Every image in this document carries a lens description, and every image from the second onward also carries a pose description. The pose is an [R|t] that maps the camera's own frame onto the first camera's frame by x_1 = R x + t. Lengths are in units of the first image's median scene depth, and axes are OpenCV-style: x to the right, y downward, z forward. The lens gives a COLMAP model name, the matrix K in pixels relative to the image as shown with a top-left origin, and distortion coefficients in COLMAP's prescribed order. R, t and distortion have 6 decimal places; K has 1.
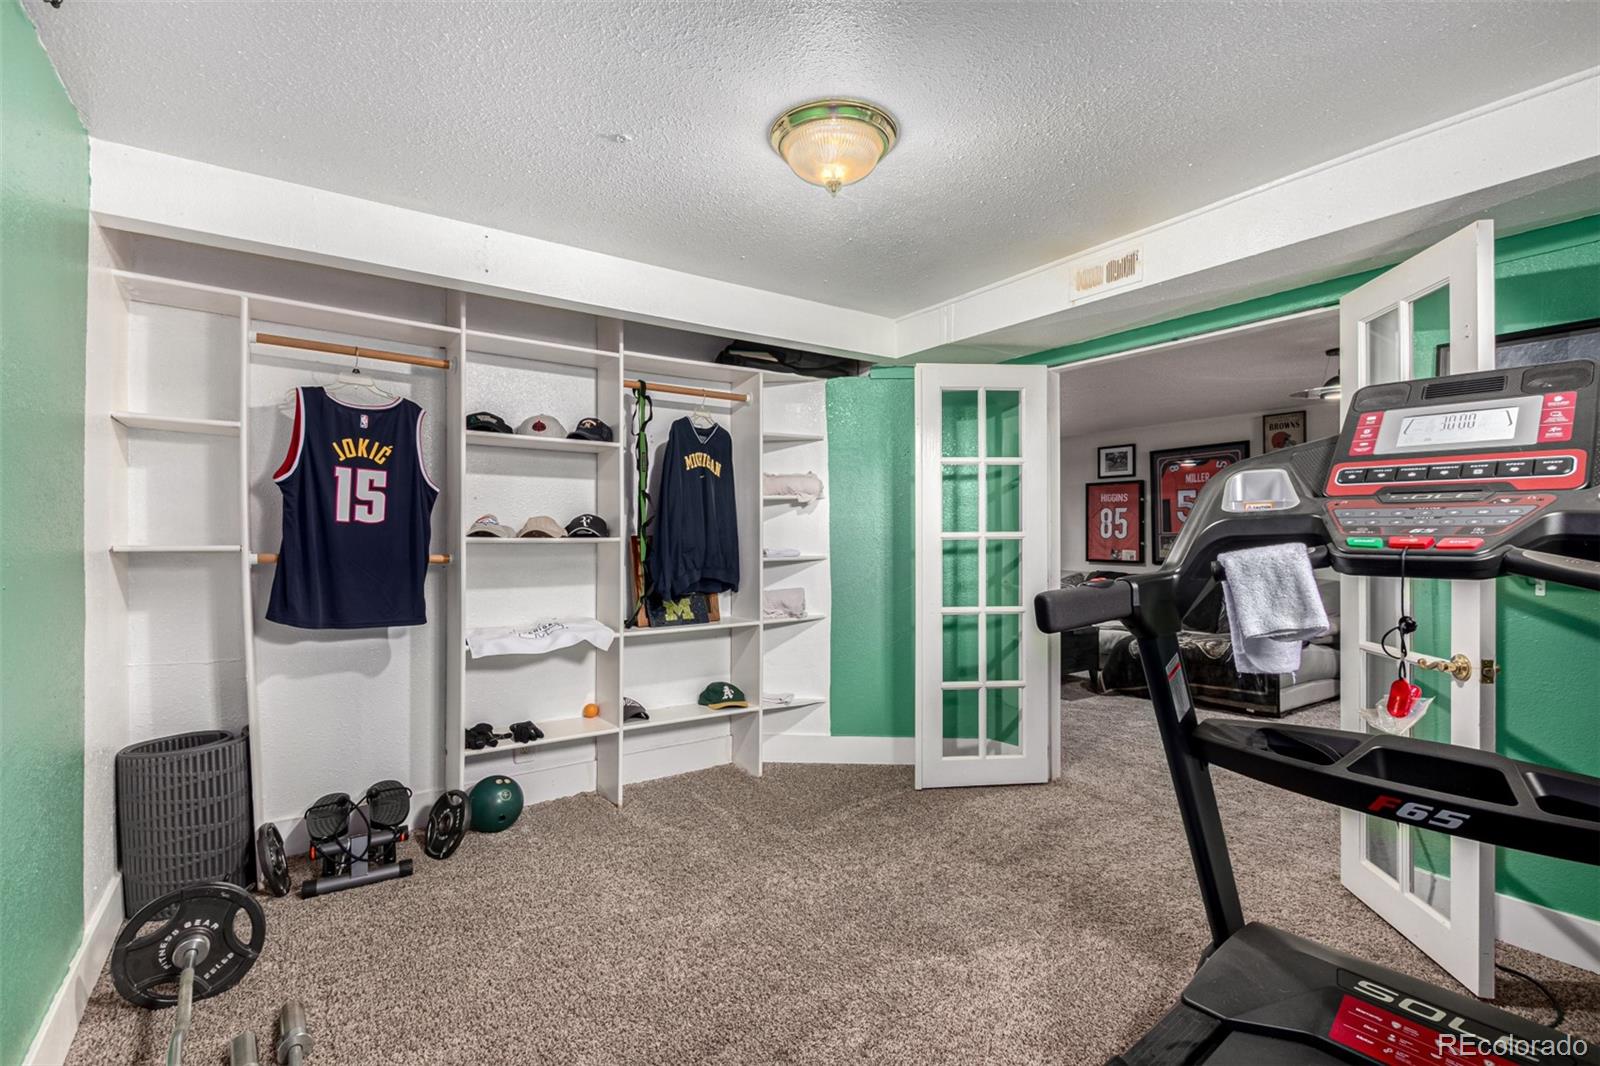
lens RADIAL K [[739.1, 0, 797.0], [0, 739.1, 532.4], [0, 0, 1]] dist [0.004044, -0.000377]
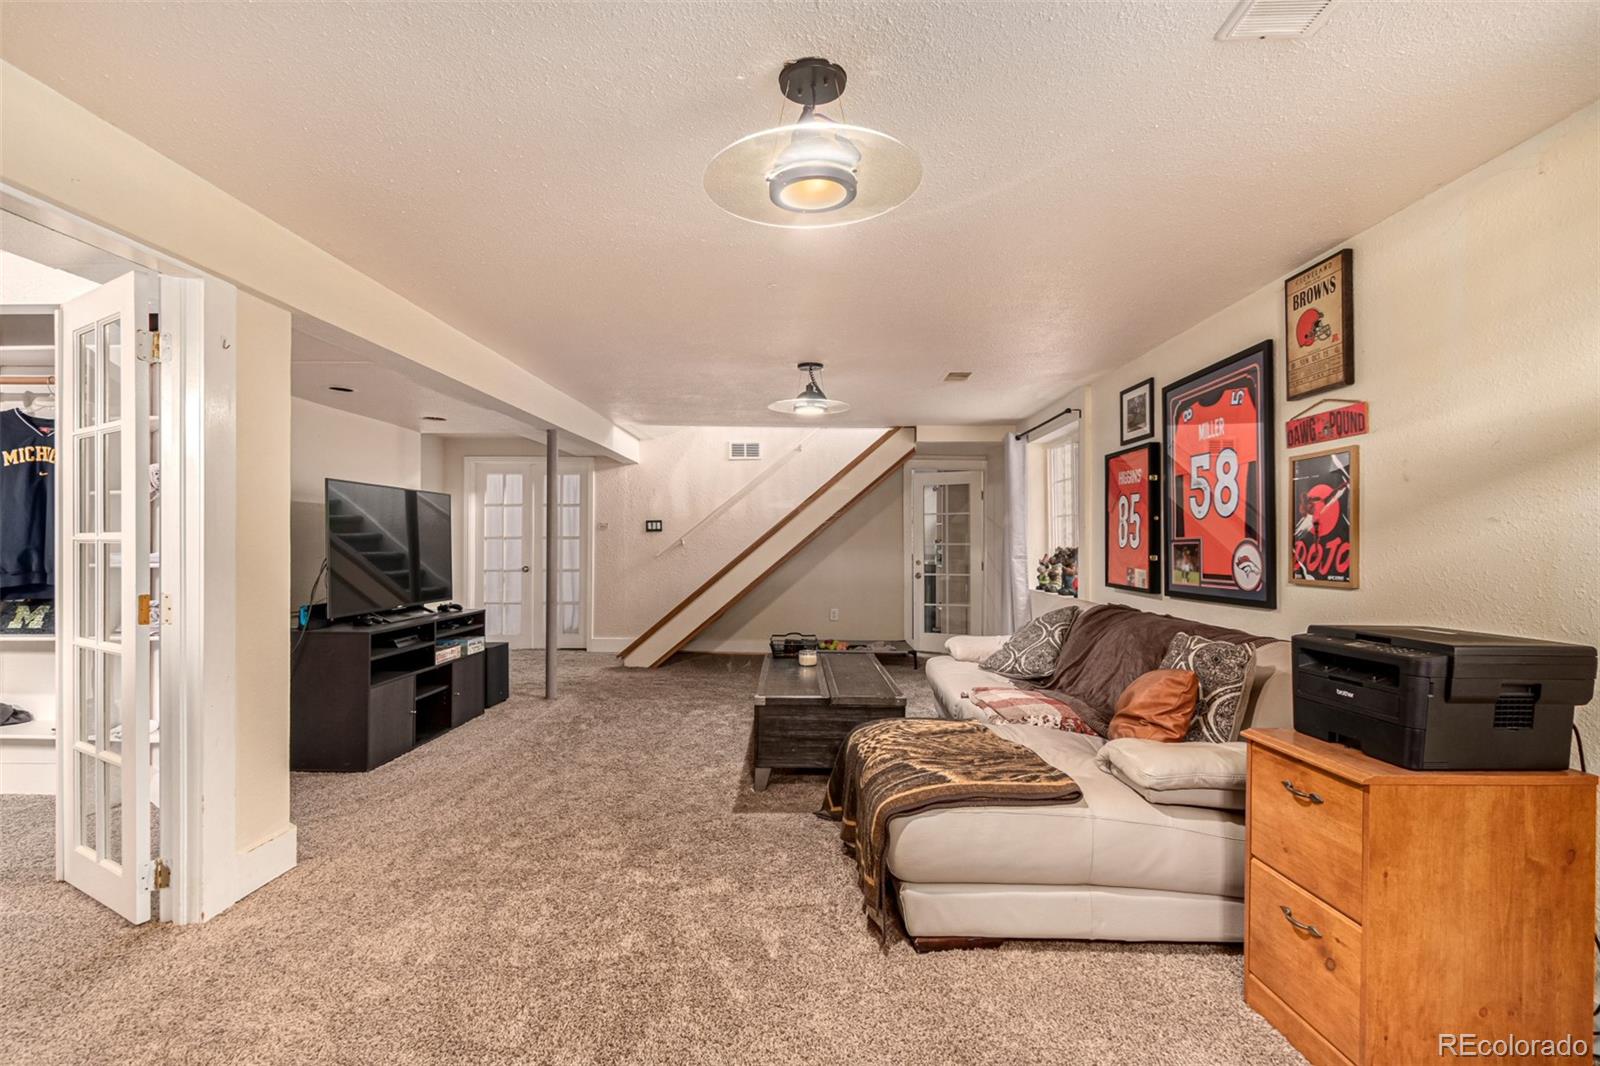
lens RADIAL K [[739.1, 0, 789.0], [0, 739.1, 542.6], [0, 0, 1]] dist [0.004044, -0.000377]
pose [[0.801839, 0.004029, -0.597527, 0.567218], [-0.000970, 0.999985, 0.005441, 0.001128], [0.597540, -0.003783, 0.801830, 0.389718]]
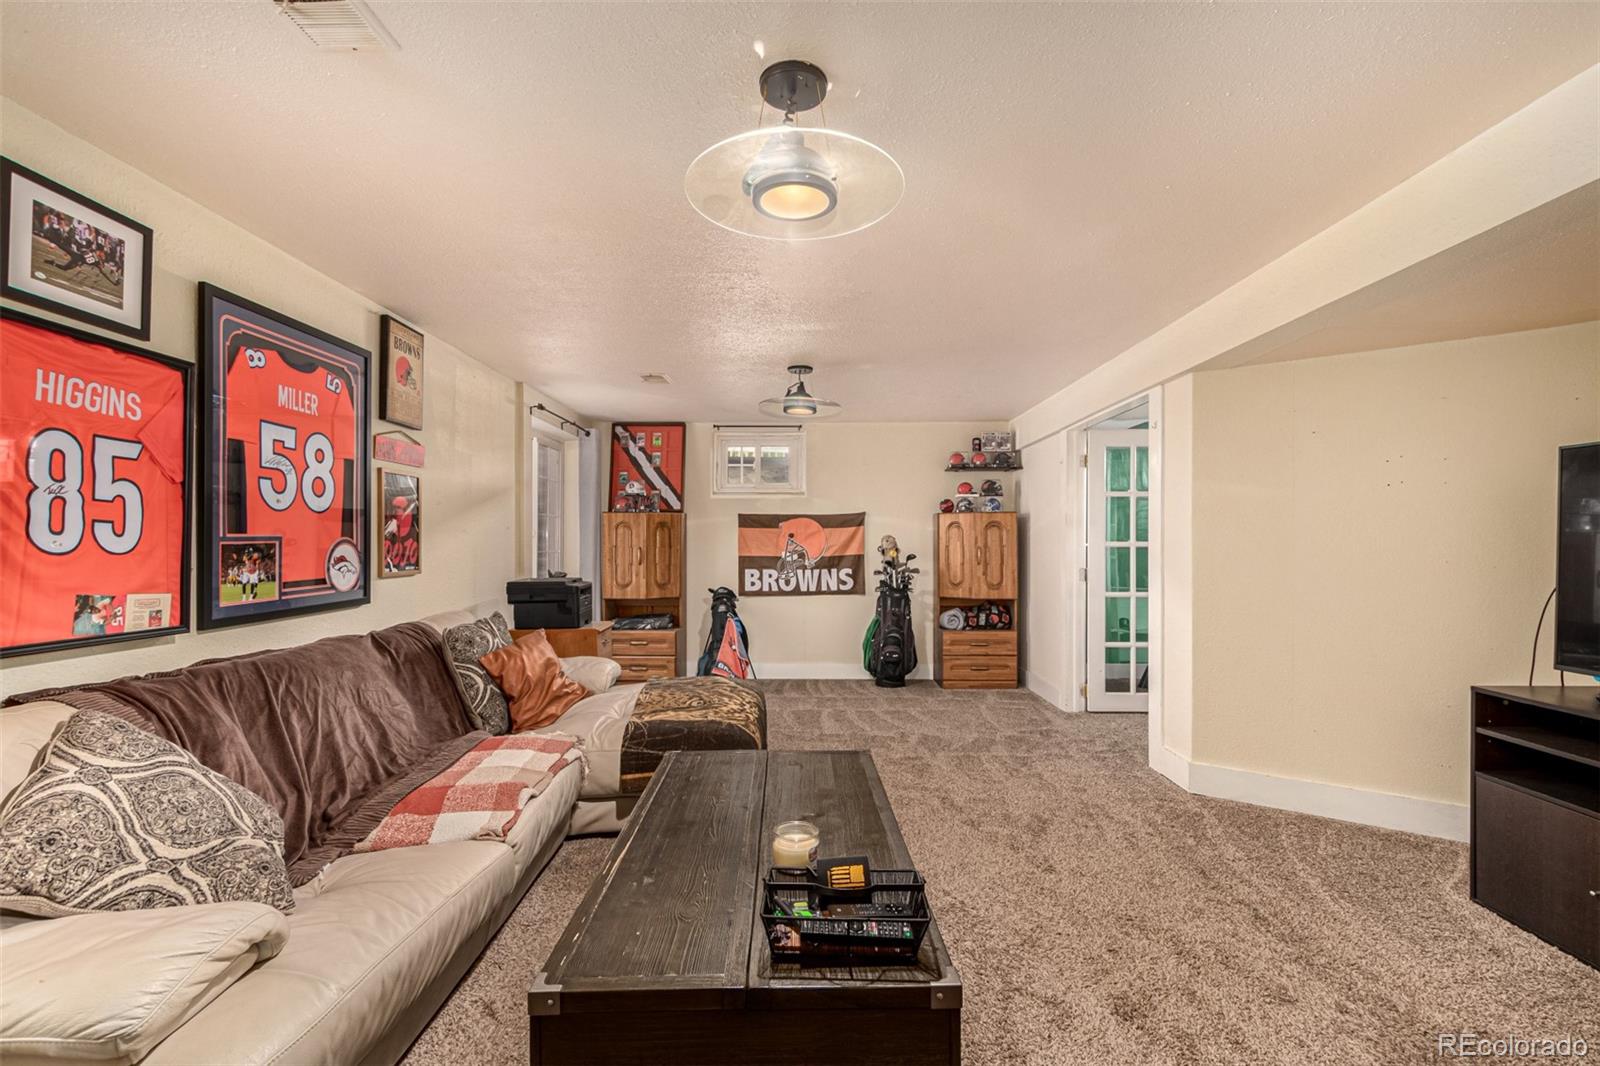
lens RADIAL K [[739.1, 0, 798.9], [0, 739.1, 539.8], [0, 0, 1]] dist [0.004044, -0.000377]
pose [[-0.816615, 0.004132, 0.577167, 0.077108], [-0.000931, 0.999964, -0.008476, 0.005379], [-0.577181, -0.007459, -0.816582, 1.084811]]
